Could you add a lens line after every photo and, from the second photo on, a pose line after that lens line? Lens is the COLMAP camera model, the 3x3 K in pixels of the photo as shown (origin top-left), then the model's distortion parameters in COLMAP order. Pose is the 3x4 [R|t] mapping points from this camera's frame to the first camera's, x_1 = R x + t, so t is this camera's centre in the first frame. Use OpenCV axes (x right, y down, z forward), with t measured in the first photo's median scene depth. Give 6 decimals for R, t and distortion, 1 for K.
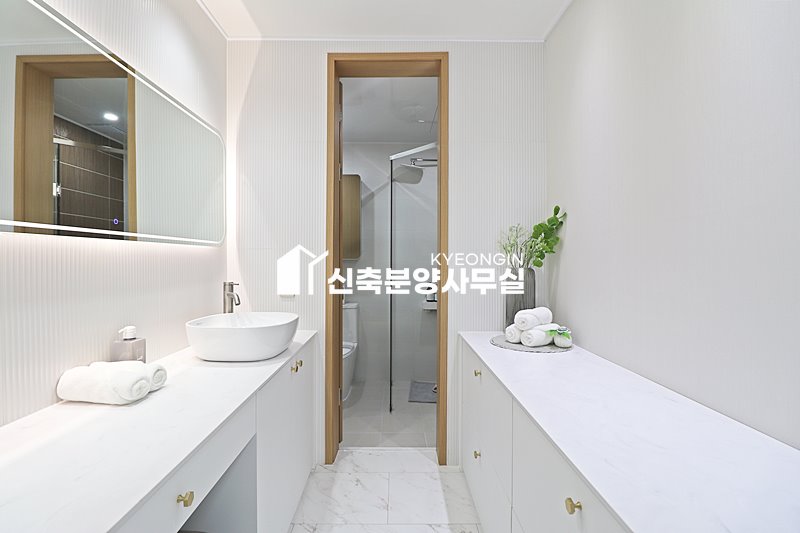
lens RADIAL K [[370.2, 0, 398.2], [0, 370.2, 259.2], [0, 0, 1]] dist [-0.000682, -0.012603]
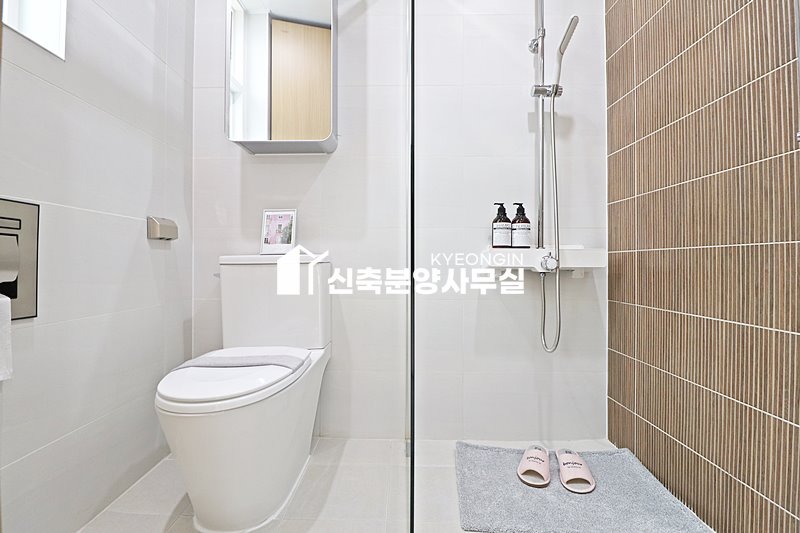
lens RADIAL K [[370.2, 0, 398.2], [0, 370.2, 259.2], [0, 0, 1]] dist [-0.000682, -0.012603]
pose [[0.999997, 0.002280, -0.001016, -0.028174], [-0.002288, 0.999959, -0.008719, 0.127684], [0.000996, 0.008721, 0.999961, 0.581304]]
